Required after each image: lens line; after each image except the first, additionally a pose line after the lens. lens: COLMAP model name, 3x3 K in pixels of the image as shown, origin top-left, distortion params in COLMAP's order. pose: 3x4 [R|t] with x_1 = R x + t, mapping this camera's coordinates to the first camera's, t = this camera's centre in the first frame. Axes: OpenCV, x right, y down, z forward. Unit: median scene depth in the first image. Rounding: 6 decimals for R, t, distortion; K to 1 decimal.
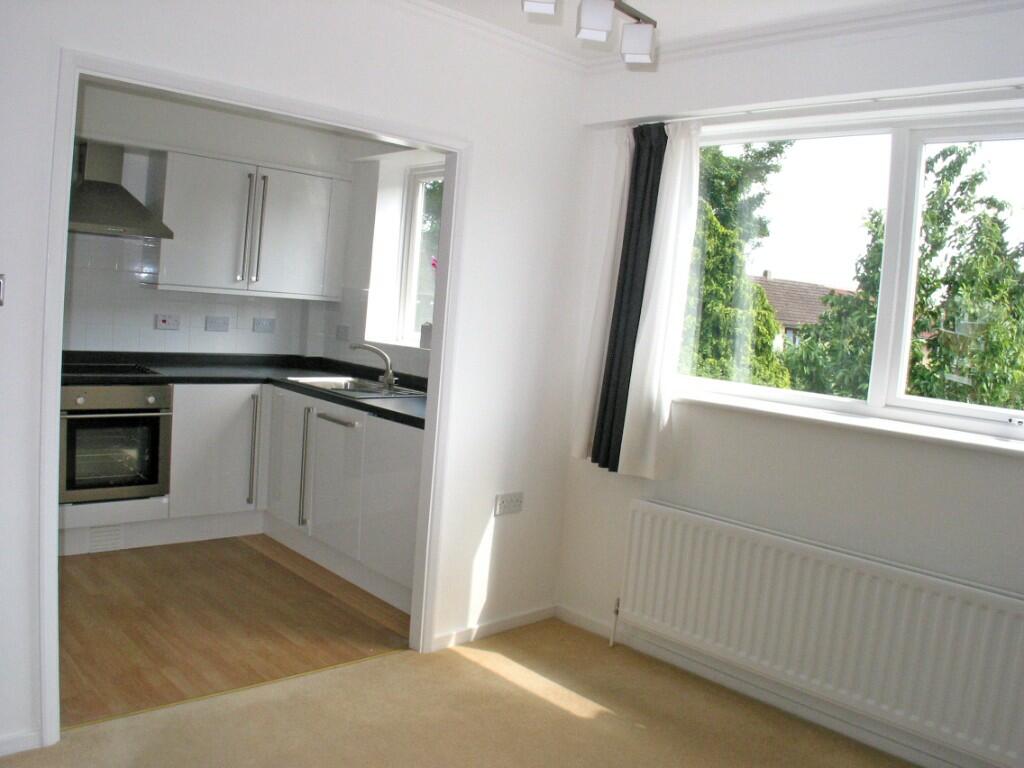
lens RADIAL K [[818.7, 0, 512.0], [0, 818.7, 384.0], [0, 0, 1]] dist [-0.176455, 0.059490]
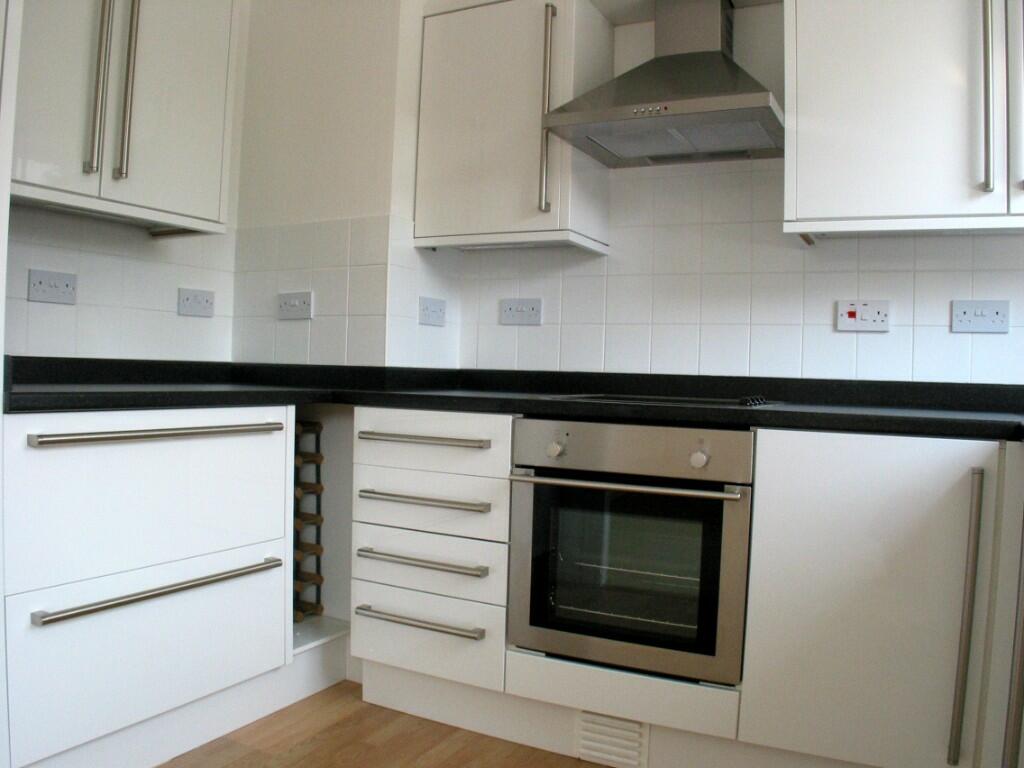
lens RADIAL K [[818.7, 0, 512.0], [0, 818.7, 384.0], [0, 0, 1]] dist [-0.176455, 0.059490]
pose [[0.347132, -0.051417, -0.936406, -0.064724], [-0.086470, 0.992488, -0.086552, 0.023192], [0.933821, 0.111016, 0.340078, 0.674324]]
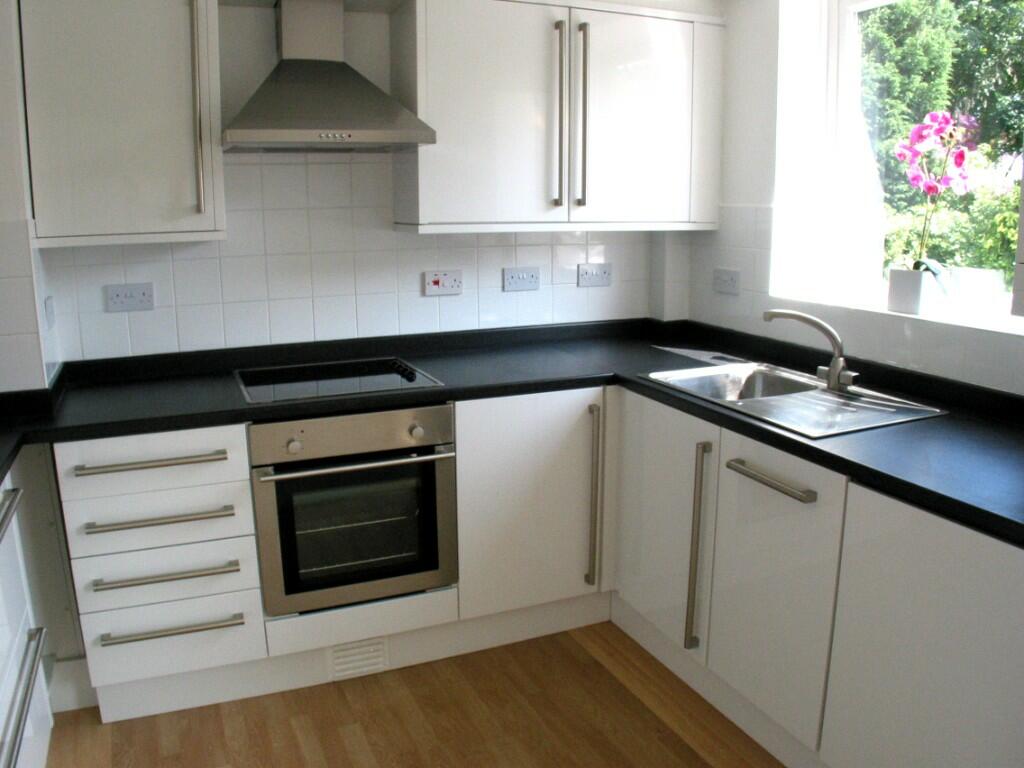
lens RADIAL K [[818.7, 0, 512.0], [0, 818.7, 384.0], [0, 0, 1]] dist [-0.176455, 0.059490]
pose [[0.939258, -0.016508, -0.342813, -0.173179], [0.053317, 0.993735, 0.098227, -0.062294], [0.339044, -0.110539, 0.934254, 0.432738]]
